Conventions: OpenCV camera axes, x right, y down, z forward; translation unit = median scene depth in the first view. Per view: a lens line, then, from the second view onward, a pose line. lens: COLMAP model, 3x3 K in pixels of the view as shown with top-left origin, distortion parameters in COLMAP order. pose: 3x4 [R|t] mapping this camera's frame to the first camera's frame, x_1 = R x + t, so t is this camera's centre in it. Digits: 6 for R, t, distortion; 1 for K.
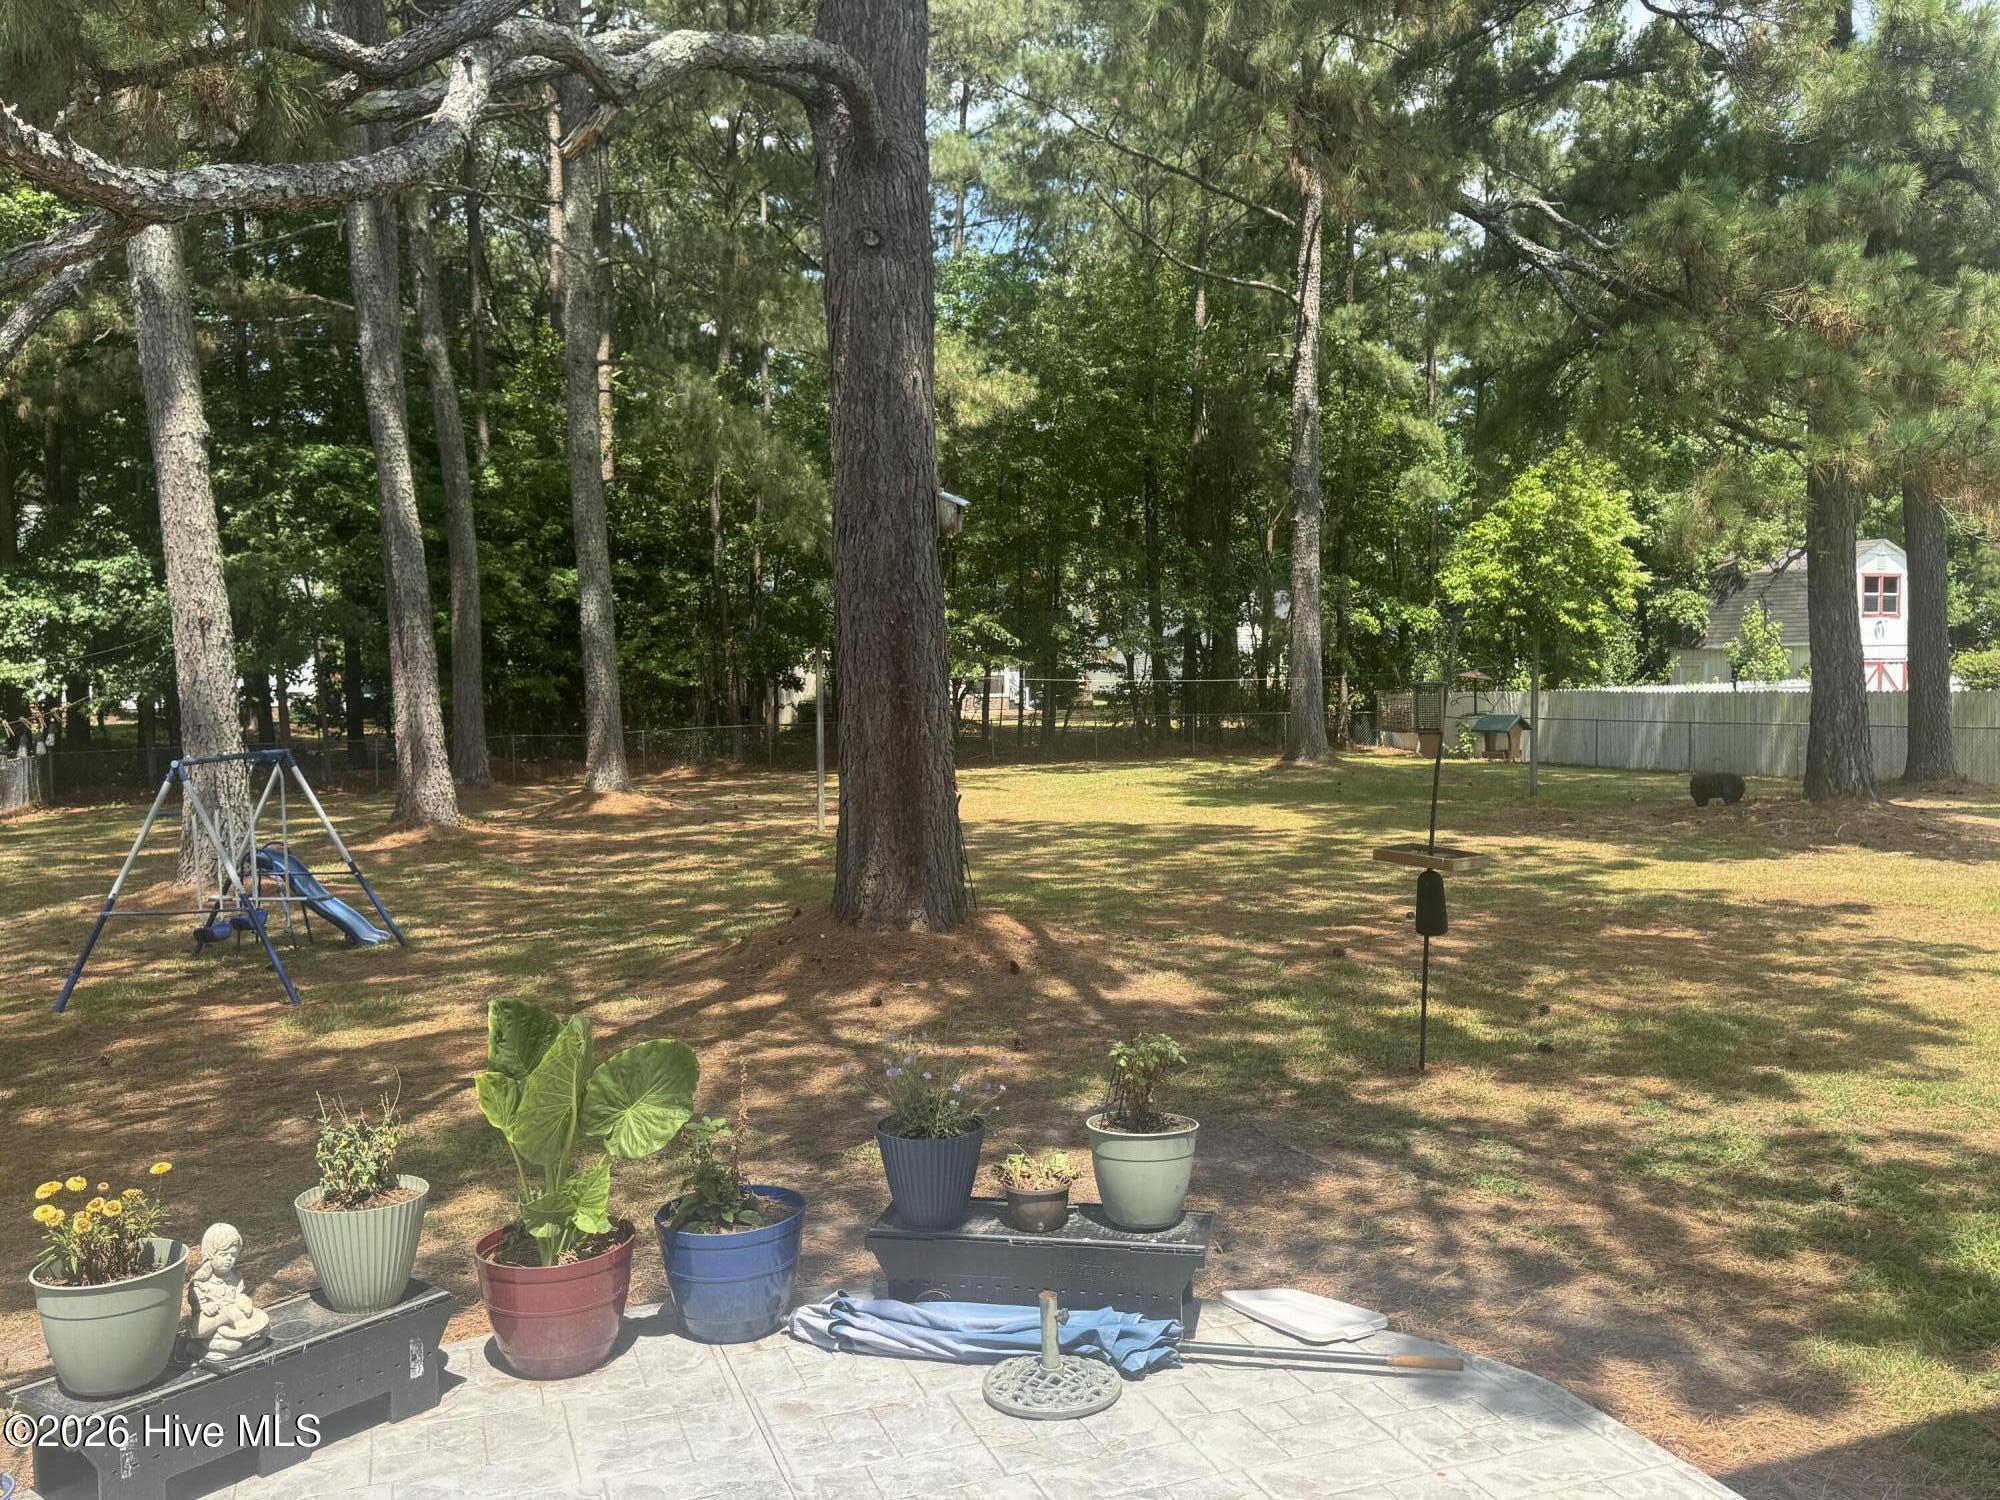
lens RADIAL K [[1641.9, 0, 992.7], [0, 1641.9, 757.4], [0, 0, 1]] dist [0.139502, -0.245296]
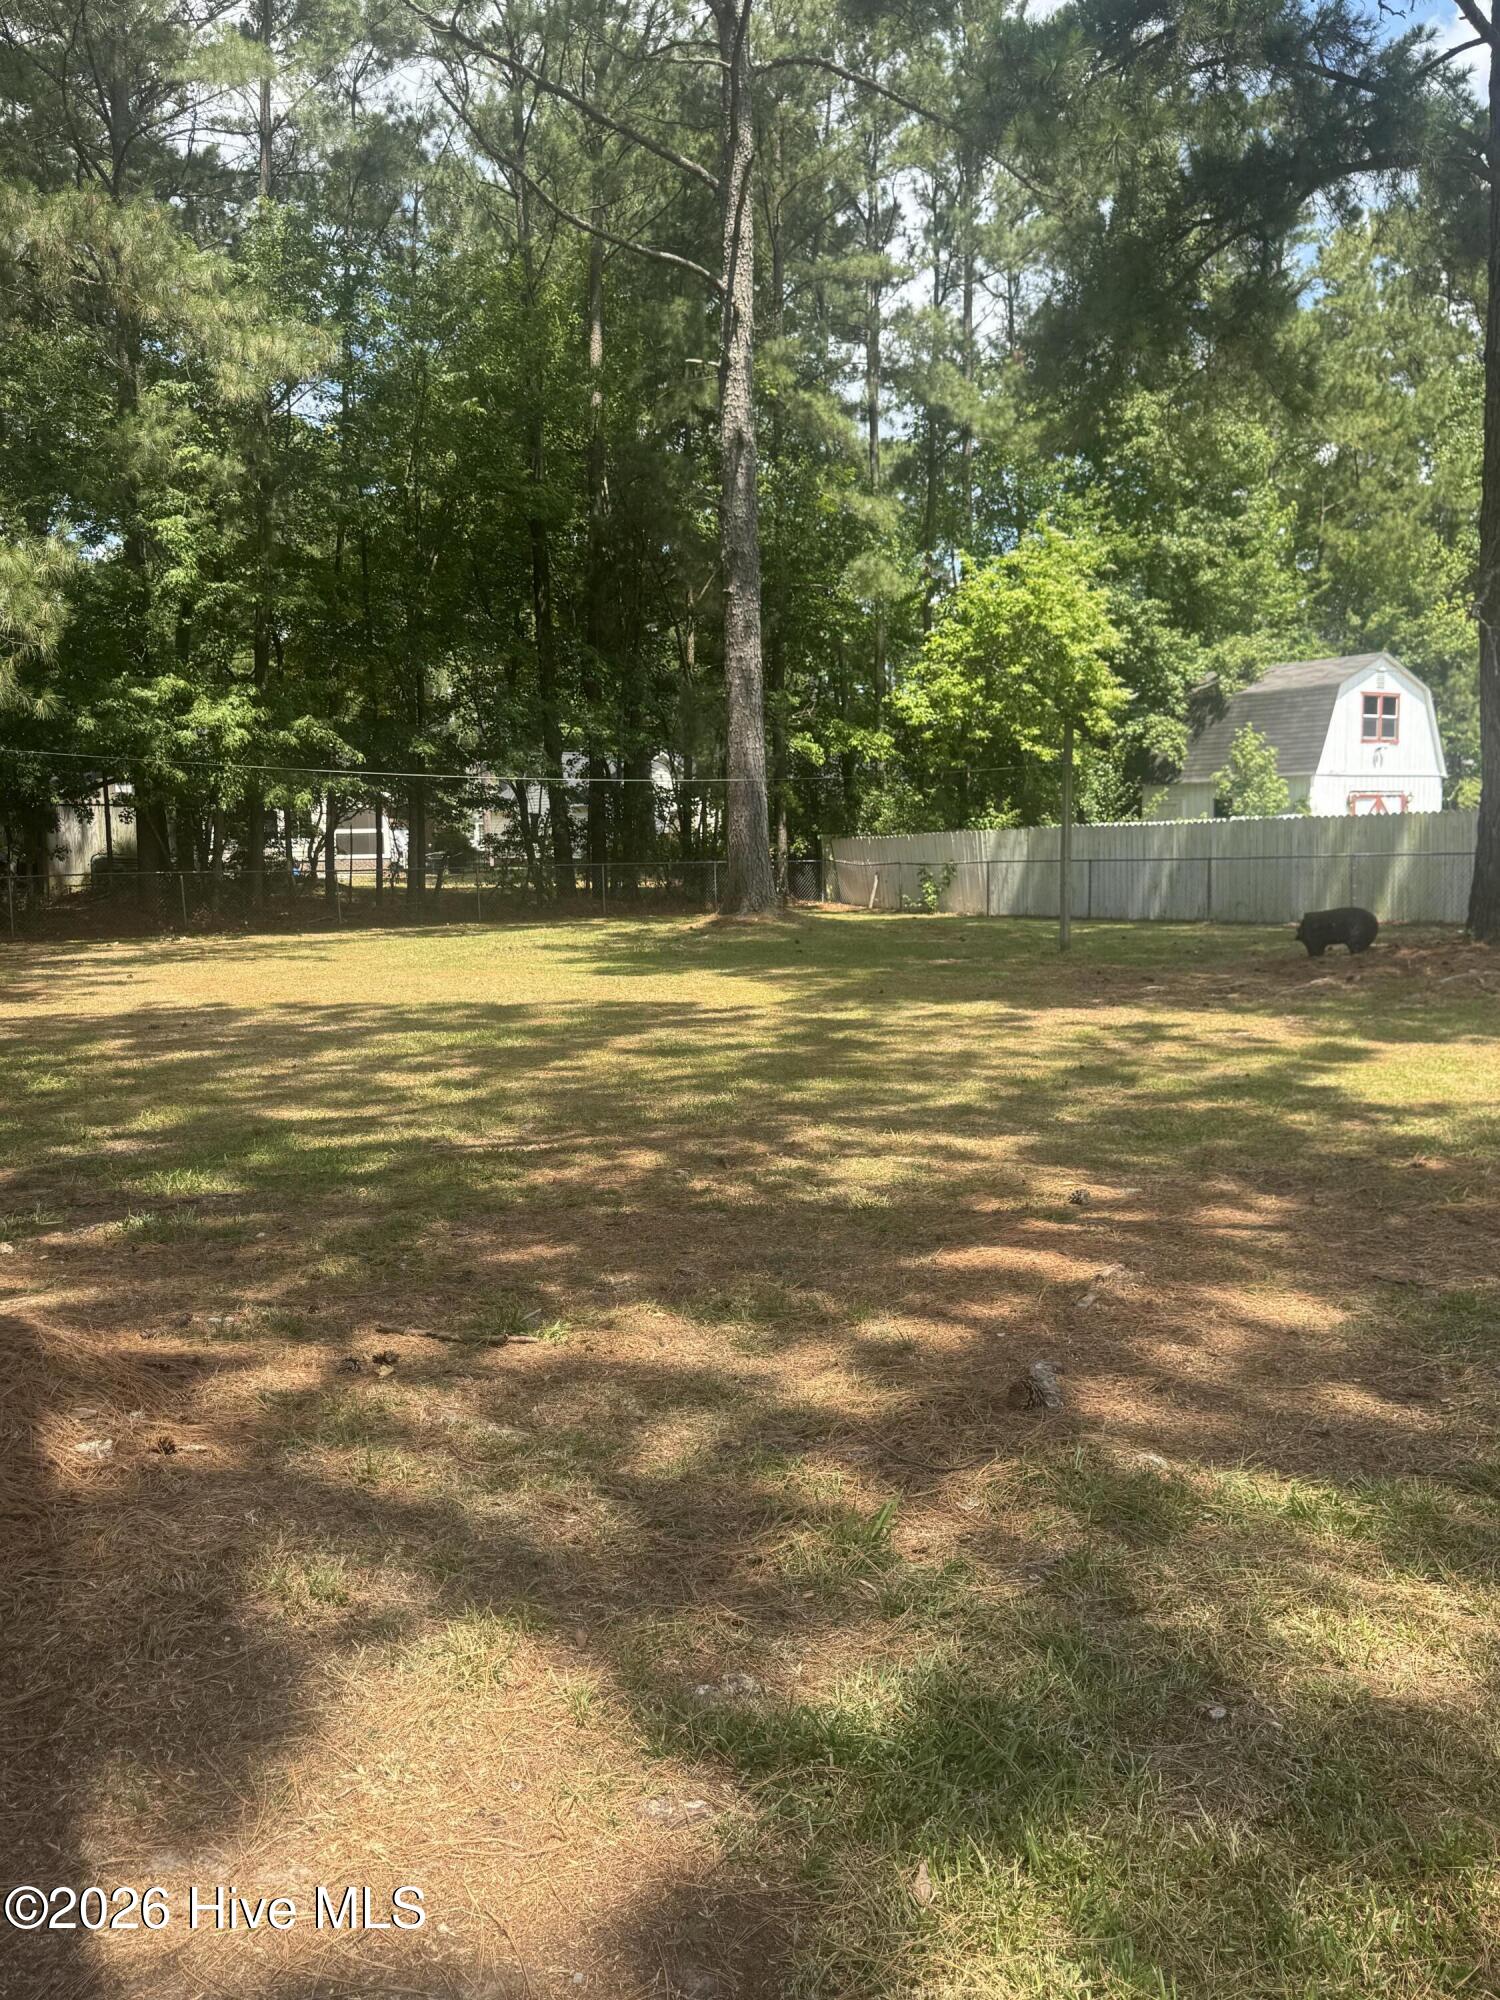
lens RADIAL K [[1641.9, 0, 701.8], [0, 1641.9, 994.8], [0, 0, 1]] dist [0.139502, -0.245296]
pose [[0.983962, -0.026307, 0.176430, 0.046537], [0.020041, 0.999107, 0.037204, 0.014274], [-0.177251, -0.033072, 0.983610, 0.354305]]
